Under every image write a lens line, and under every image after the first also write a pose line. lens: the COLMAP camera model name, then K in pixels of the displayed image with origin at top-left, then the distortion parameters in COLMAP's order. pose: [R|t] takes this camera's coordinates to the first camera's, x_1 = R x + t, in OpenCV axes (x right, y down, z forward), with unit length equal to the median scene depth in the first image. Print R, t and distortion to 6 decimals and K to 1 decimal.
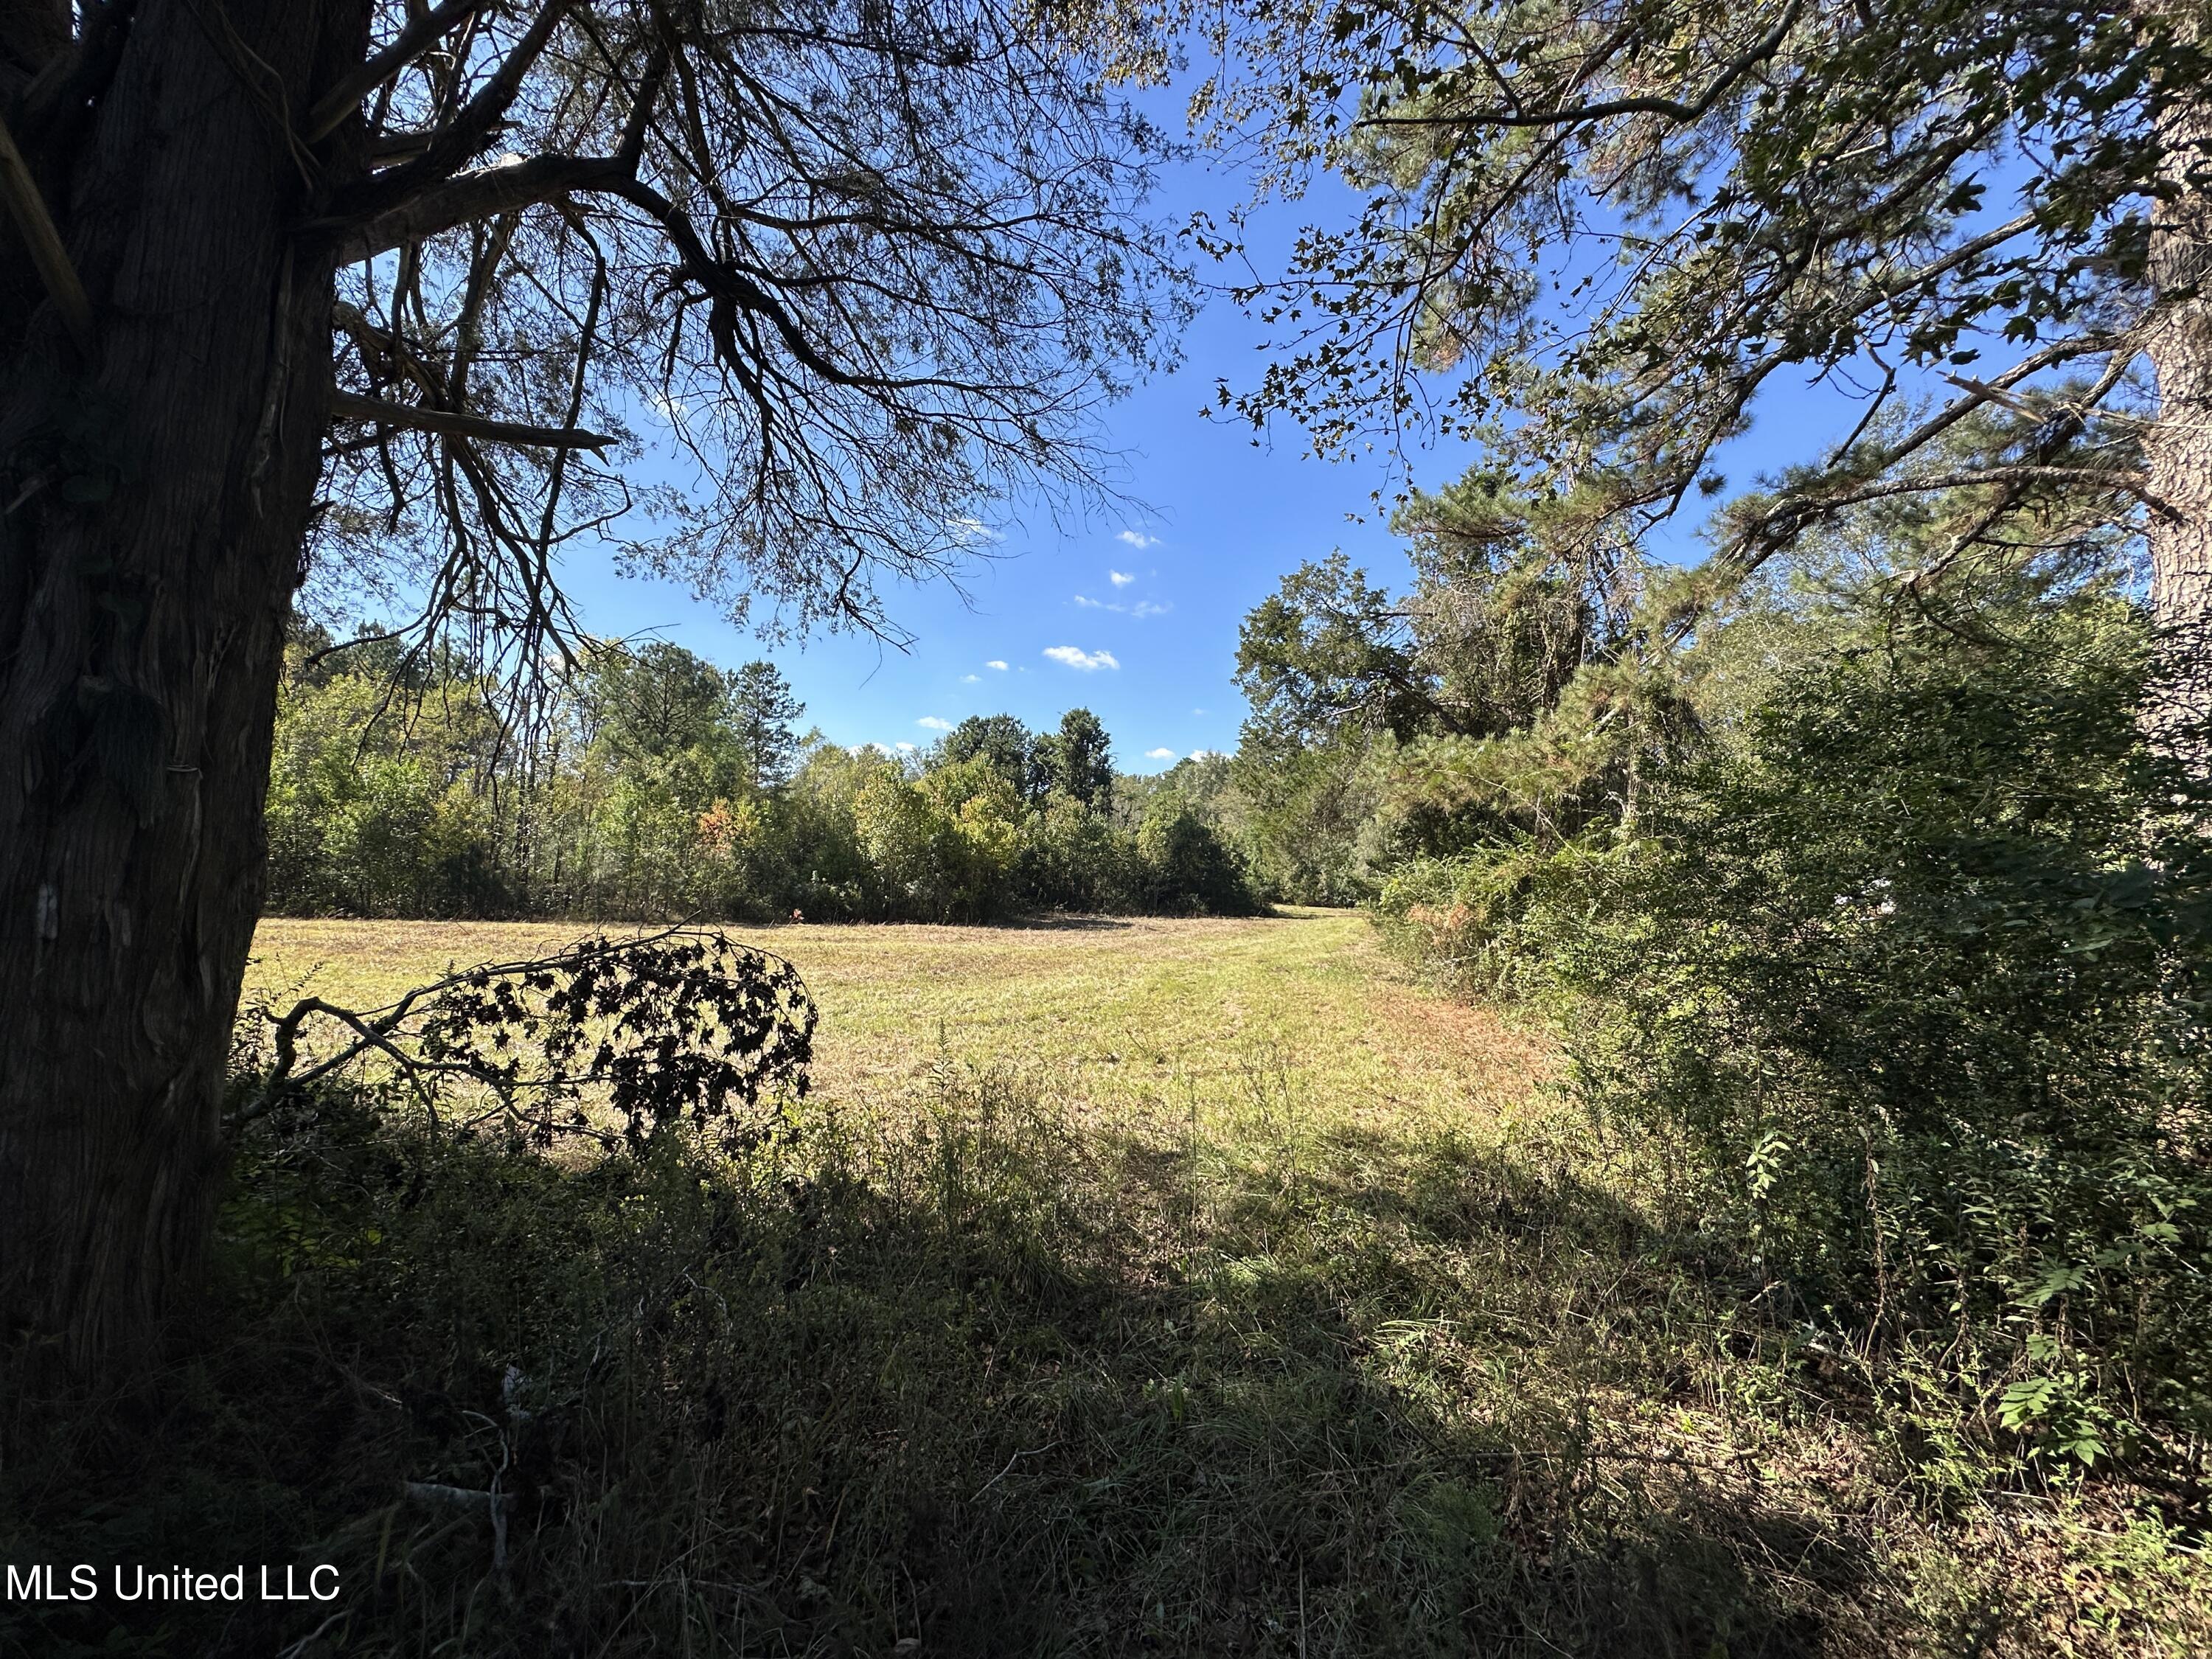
lens RADIAL K [[885.6, 0, 1113.1], [0, 885.6, 835.2], [0, 0, 1]] dist [-0.006931, -0.000050]
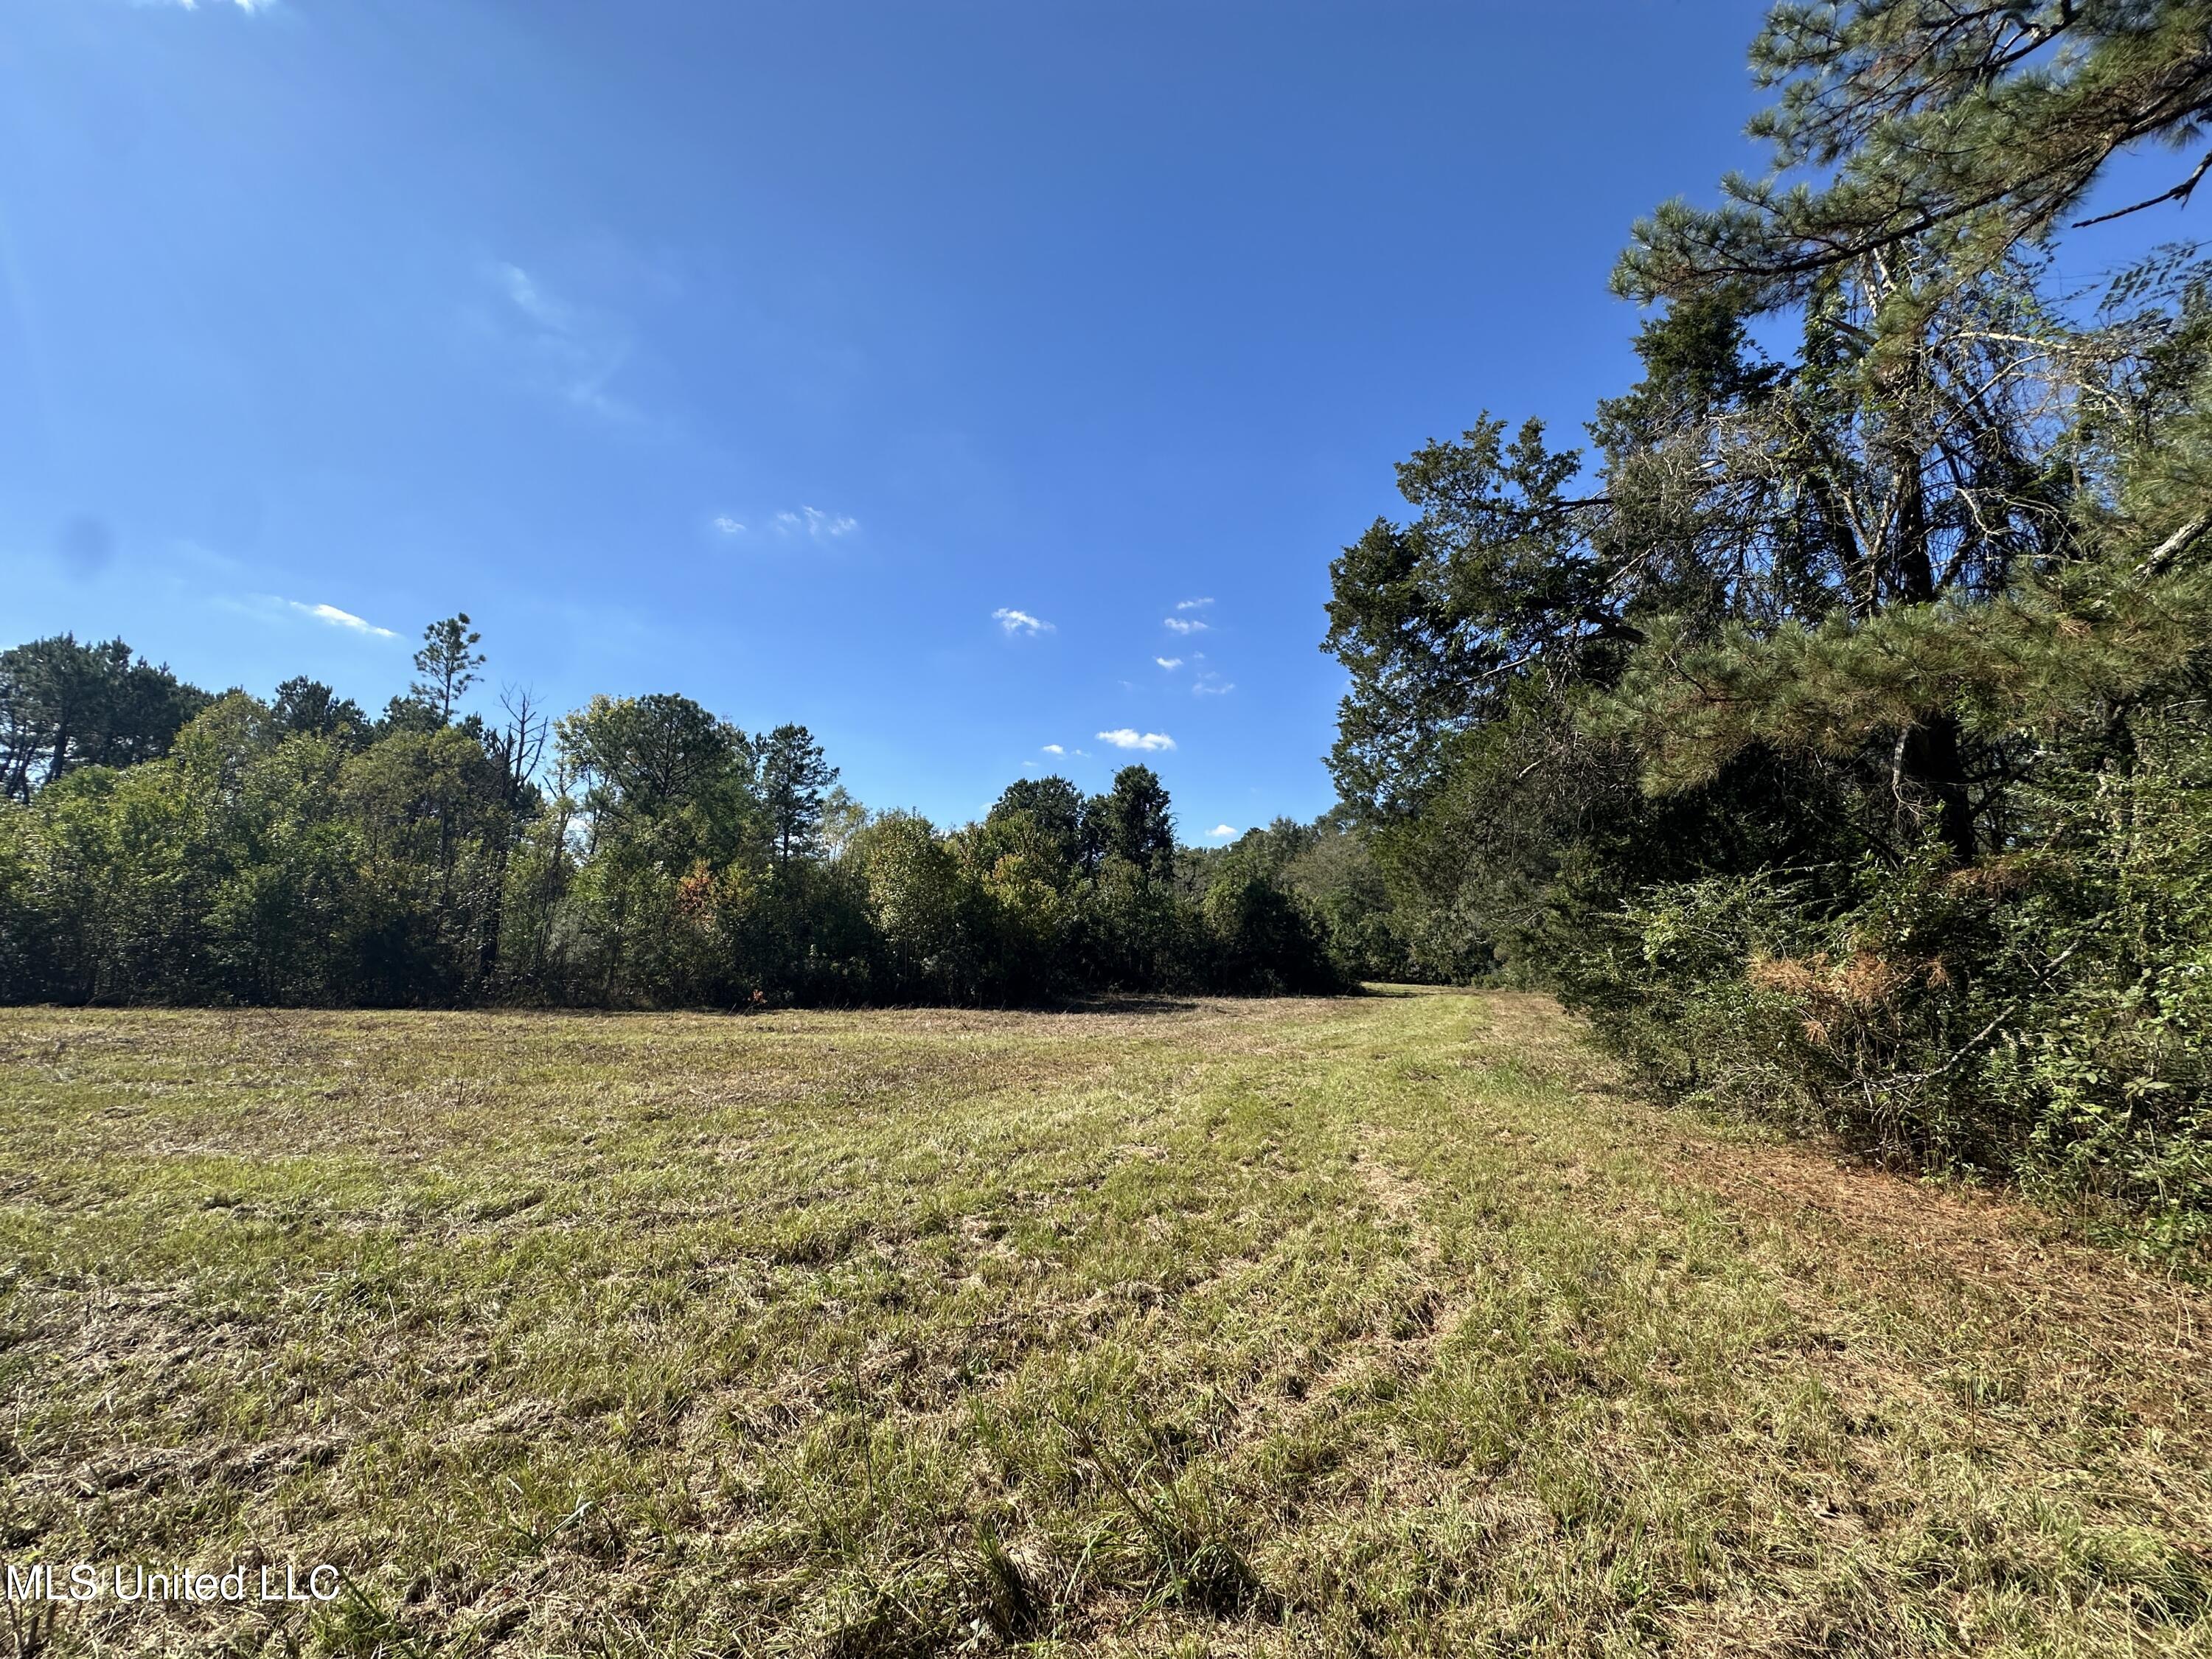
lens RADIAL K [[885.6, 0, 1113.1], [0, 885.6, 835.2], [0, 0, 1]] dist [-0.006931, -0.000050]
pose [[0.996826, -0.025299, -0.075483, 0.007120], [0.018328, 0.995622, -0.091656, 0.011557], [0.077471, 0.089981, 0.992926, 0.111987]]
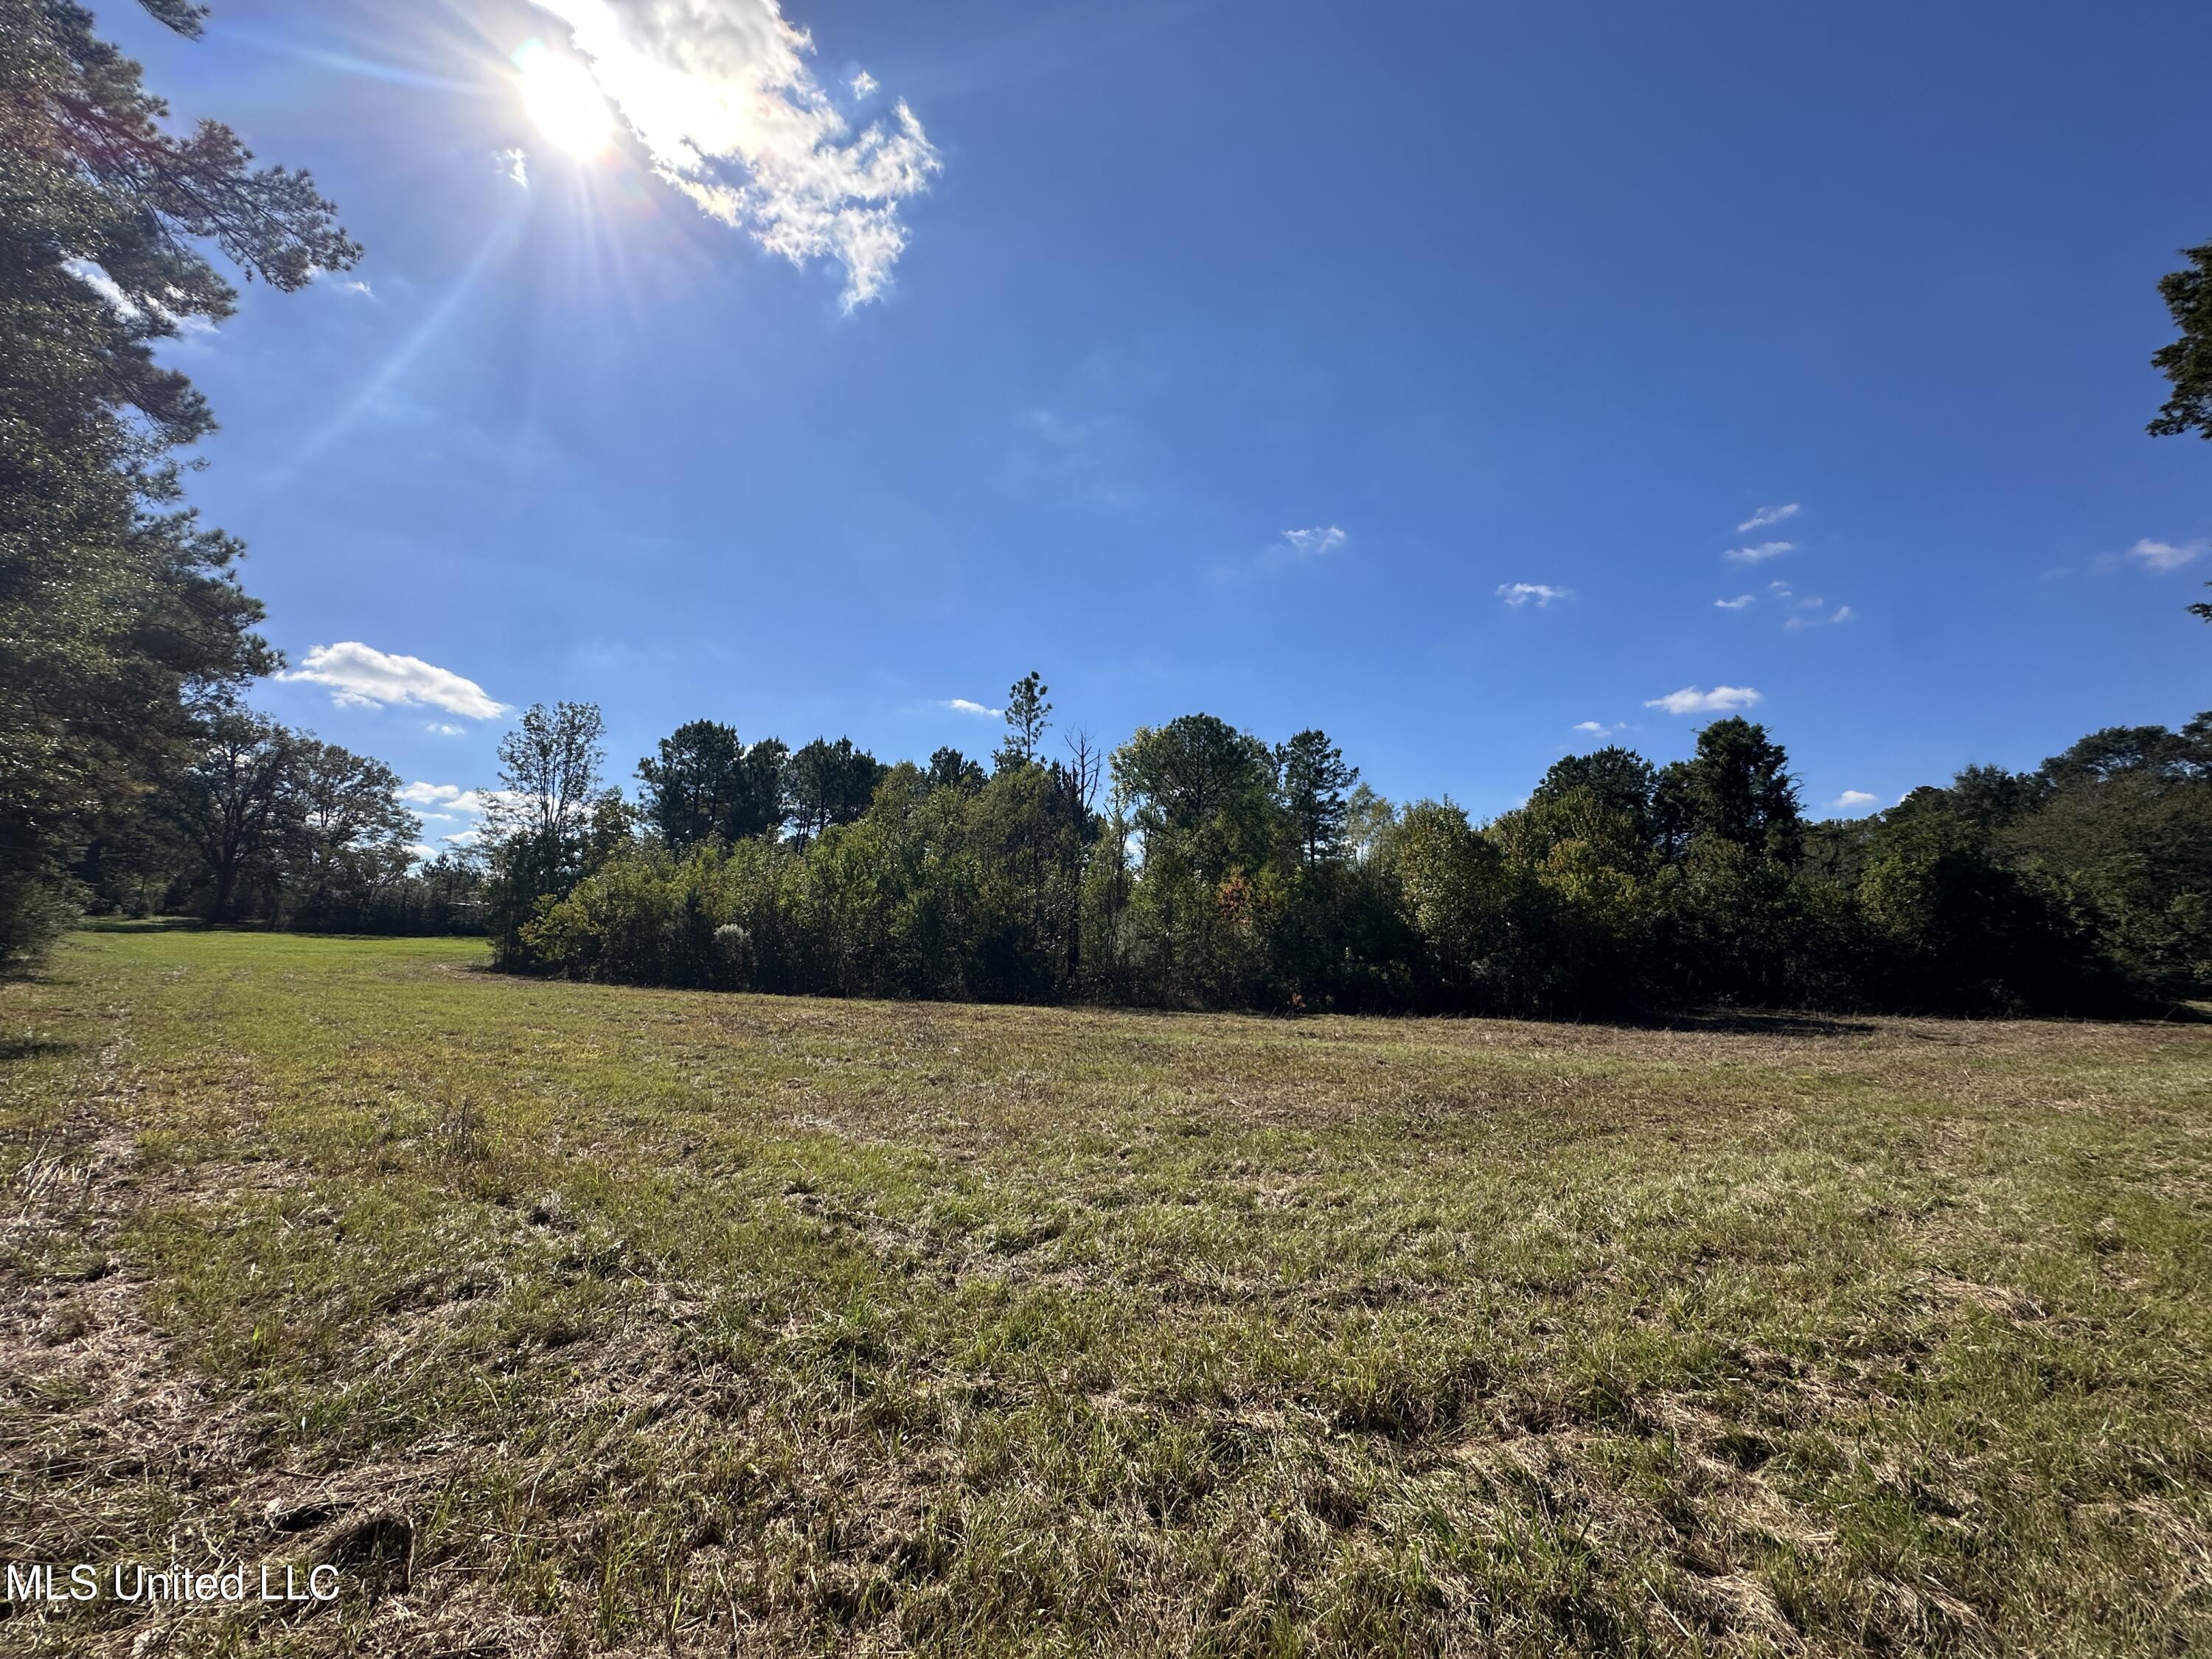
lens RADIAL K [[884.3, 0, 1105.2], [0, 884.3, 826.3], [0, 0, 1]] dist [-0.002337, 0.000148]
pose [[0.785216, -0.108754, -0.609597, -0.006500], [0.039393, 0.991235, -0.126097, 0.014571], [0.617967, 0.074999, 0.782618, 0.142139]]
